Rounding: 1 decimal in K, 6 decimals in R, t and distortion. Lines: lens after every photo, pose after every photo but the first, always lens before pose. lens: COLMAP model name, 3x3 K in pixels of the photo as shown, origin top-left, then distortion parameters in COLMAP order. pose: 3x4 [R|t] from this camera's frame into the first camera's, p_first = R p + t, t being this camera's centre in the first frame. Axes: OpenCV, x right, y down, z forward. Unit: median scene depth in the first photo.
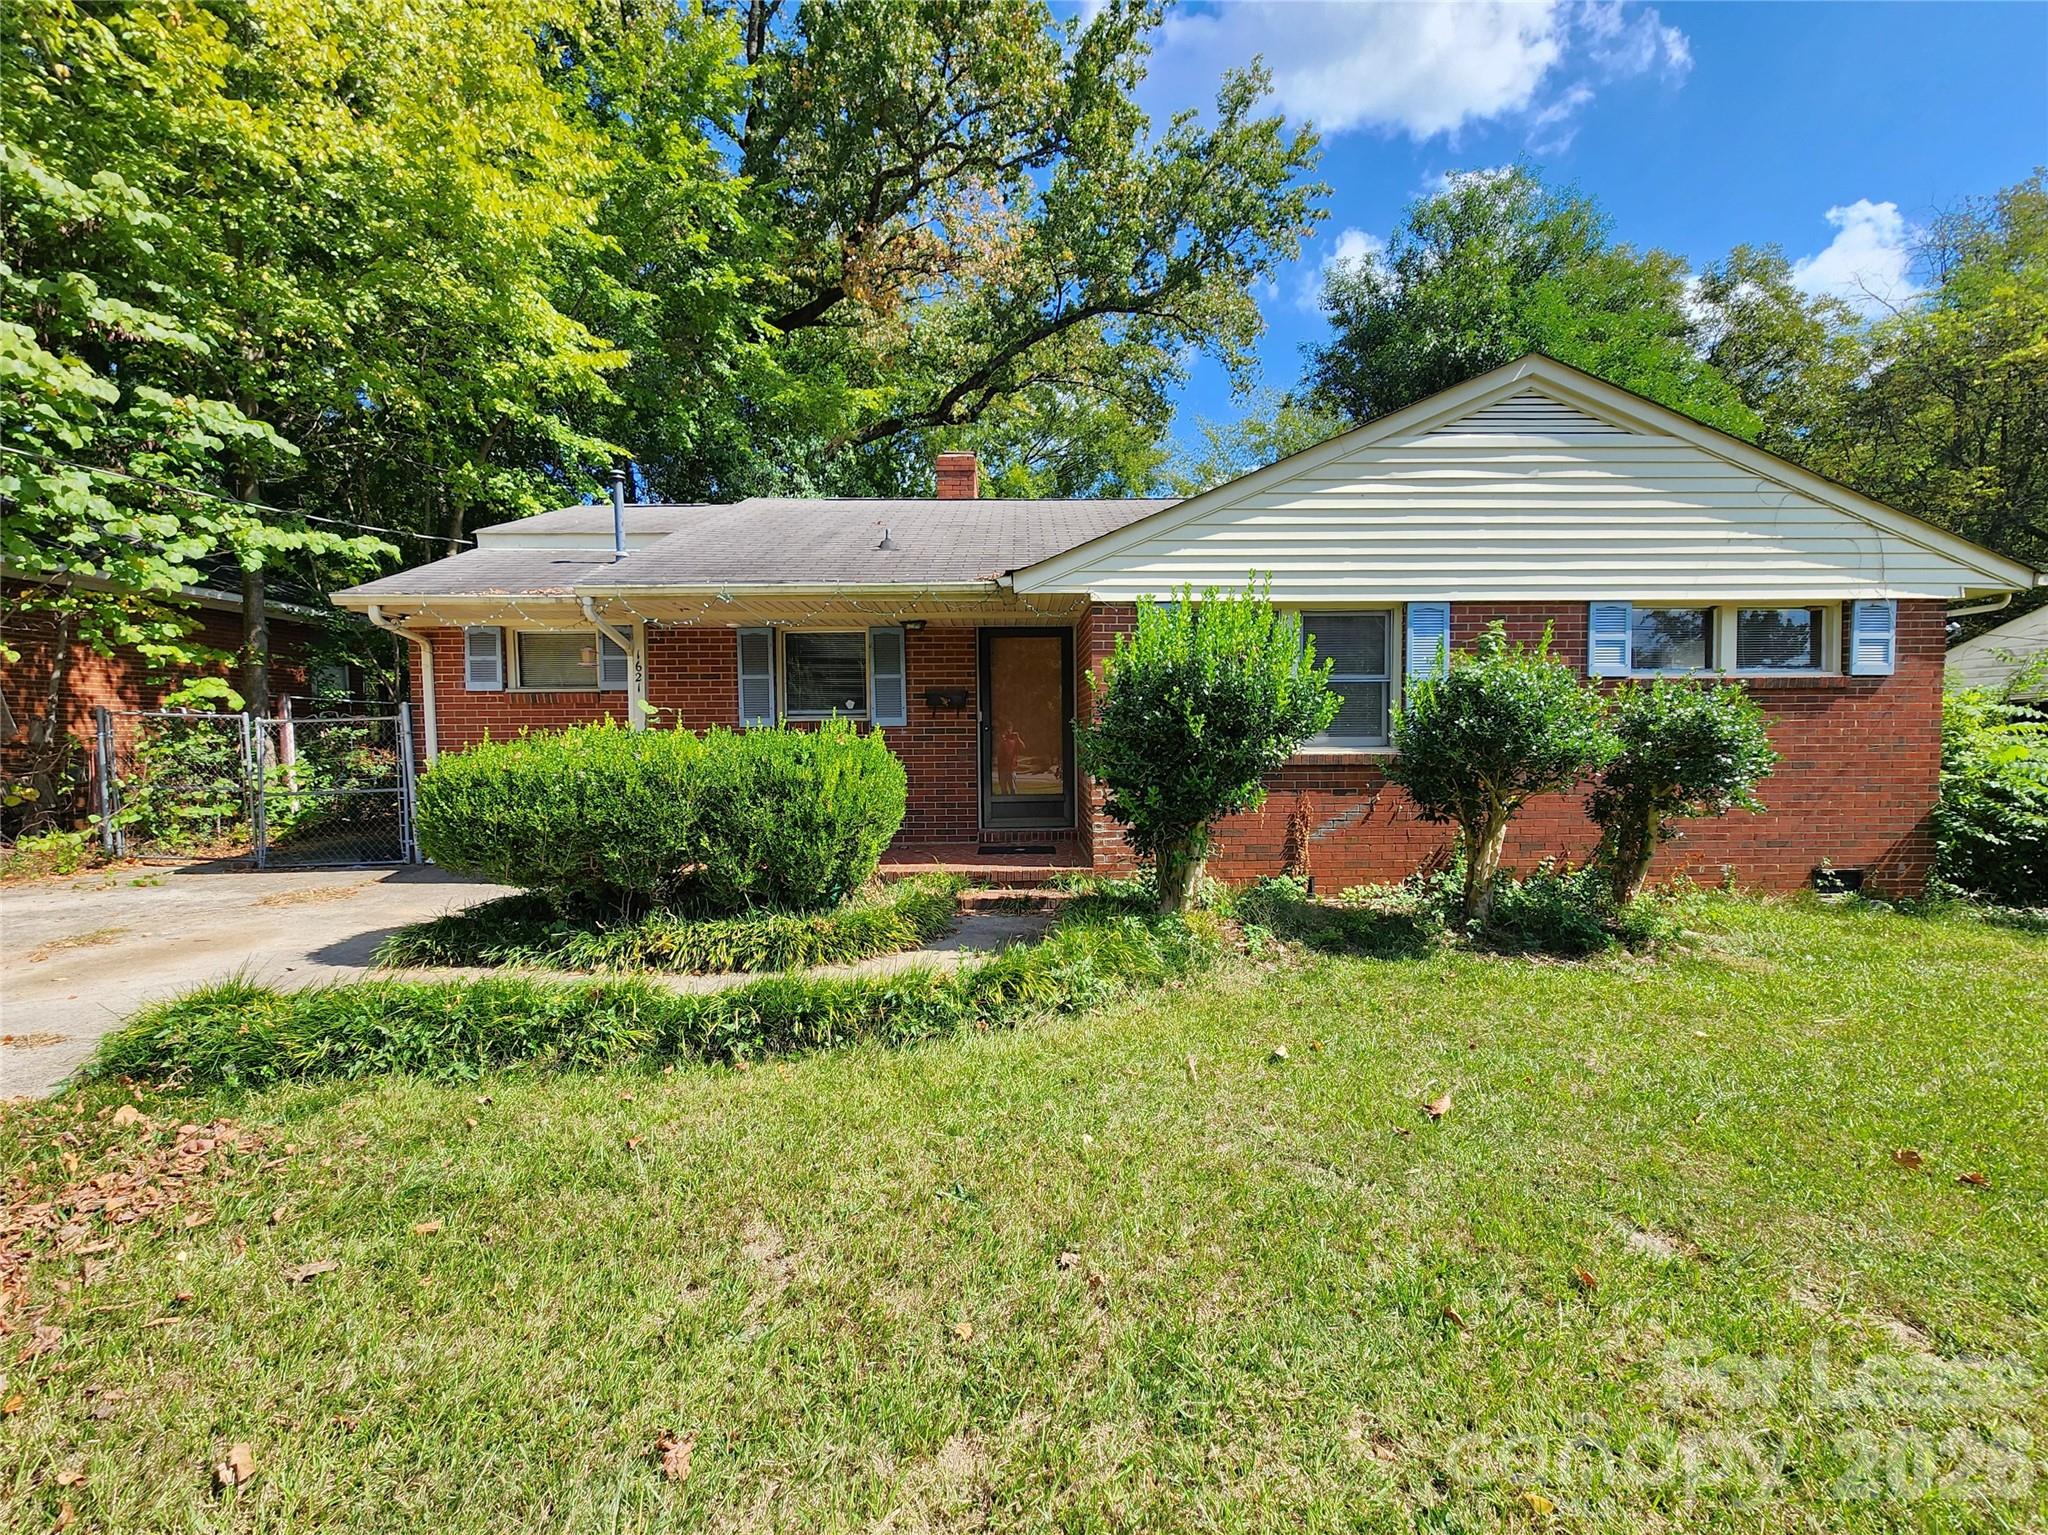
lens RADIAL K [[843.9, 0, 1025.8], [0, 843.9, 773.6], [0, 0, 1]] dist [-0.001066, 0.000347]
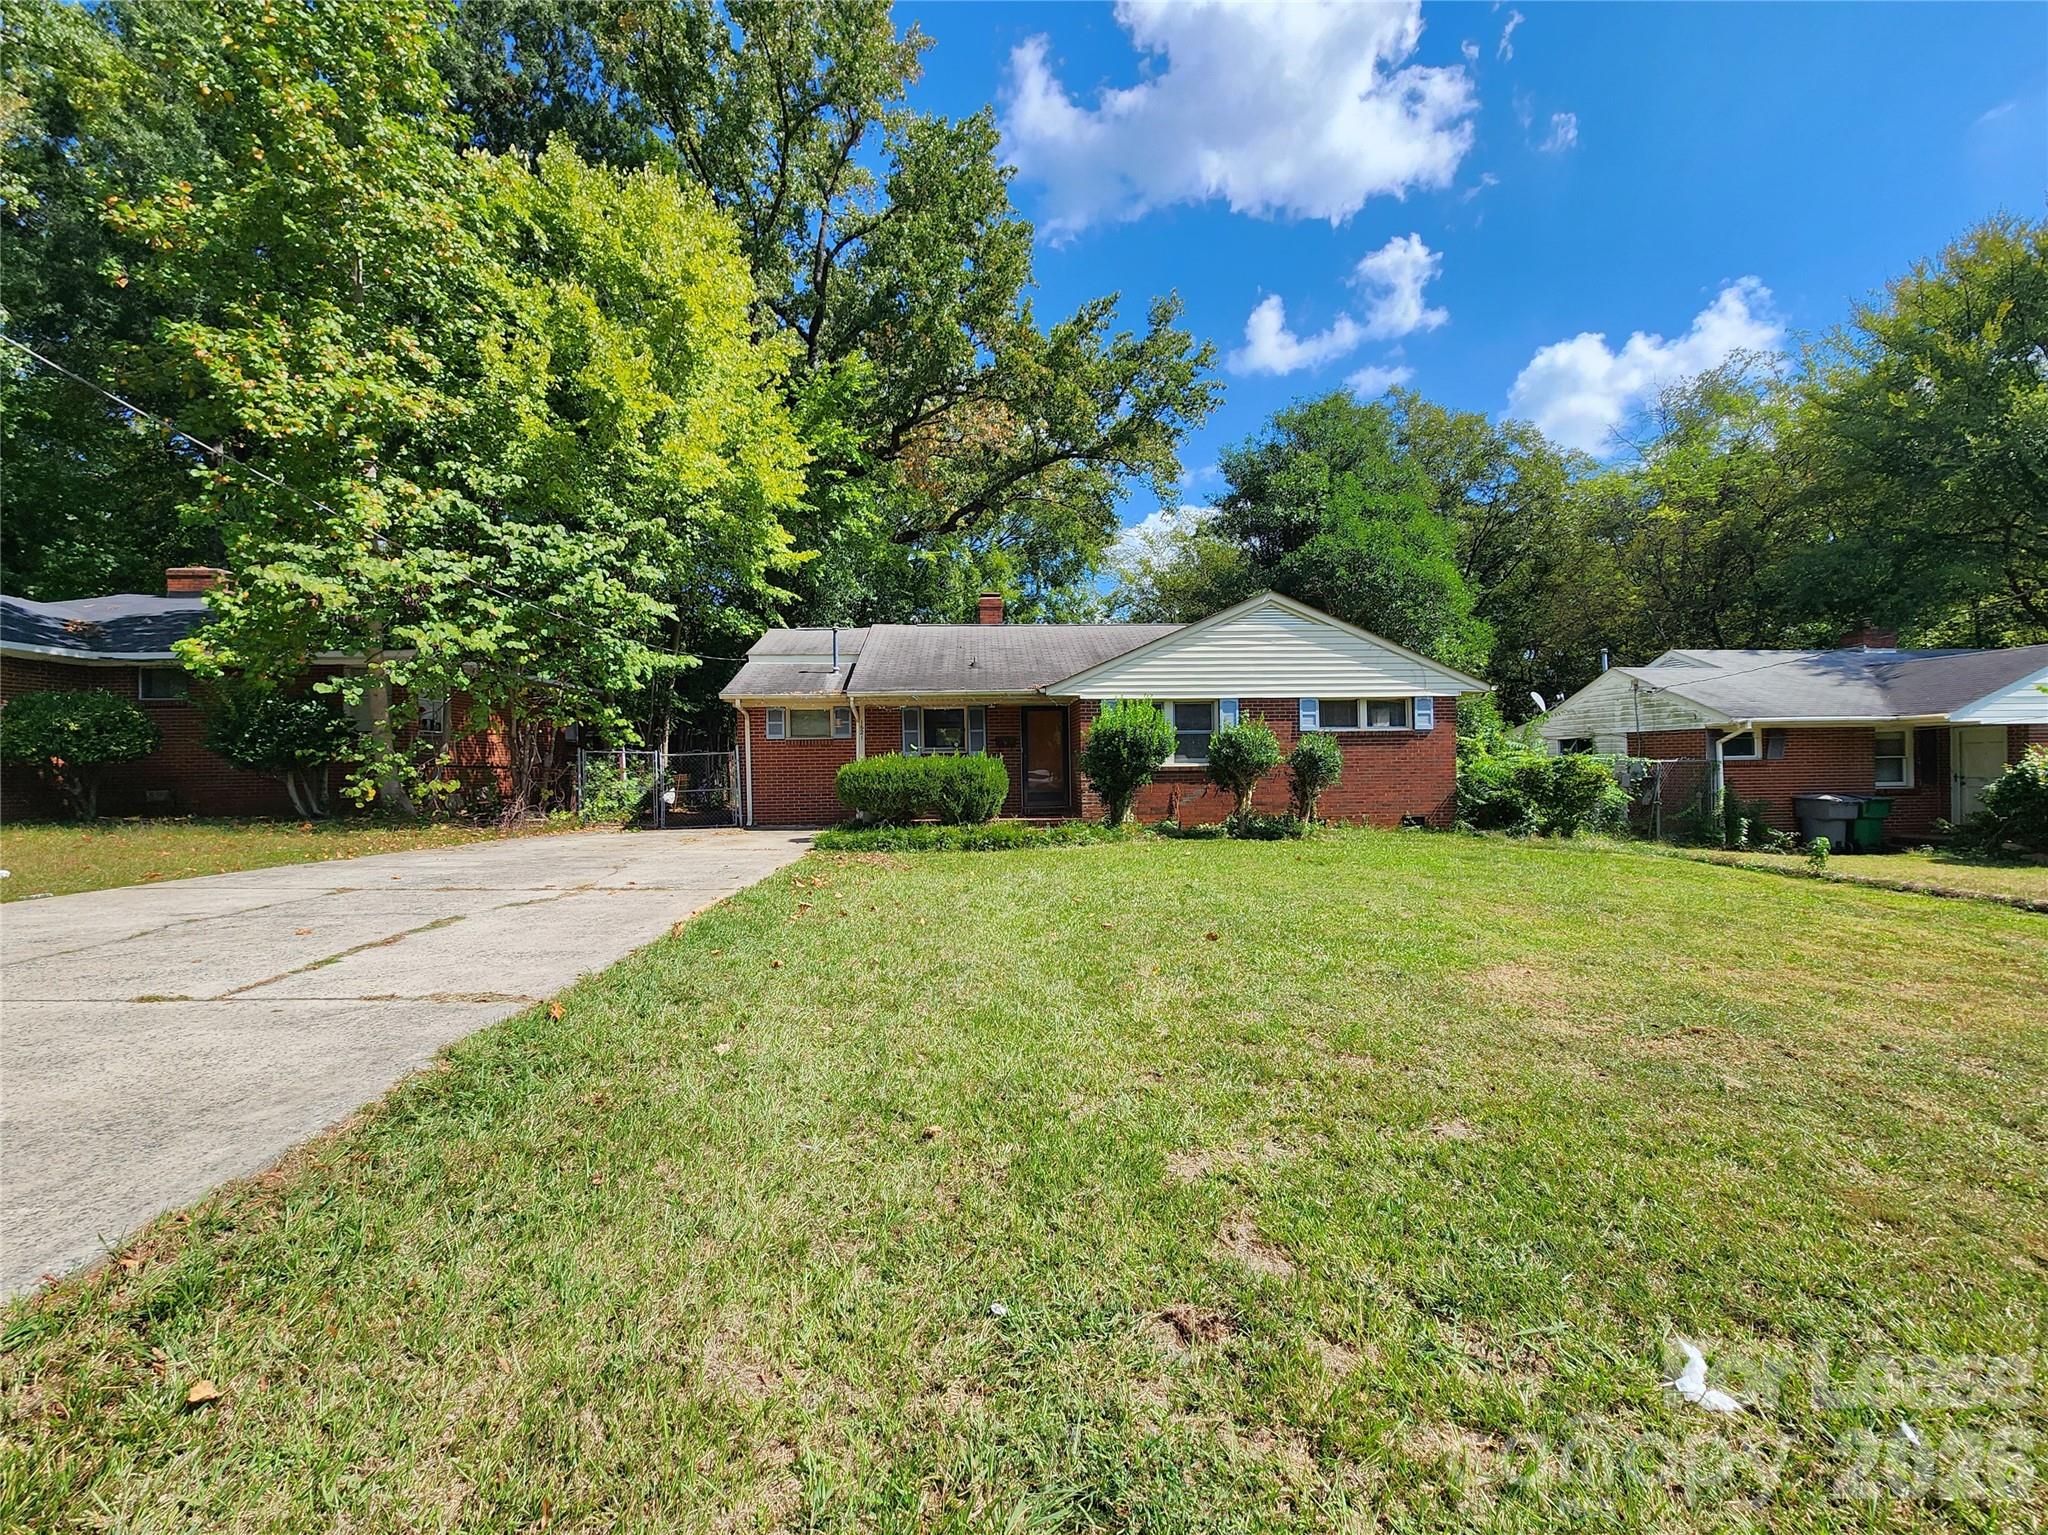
lens RADIAL K [[843.9, 0, 1020.9], [0, 843.9, 761.7], [0, 0, 1]] dist [-0.001066, 0.000347]
pose [[0.998877, -0.006411, 0.046941, -0.187143], [0.009052, 0.998374, -0.056272, 0.088756], [-0.046504, 0.056634, 0.997311, -1.232915]]
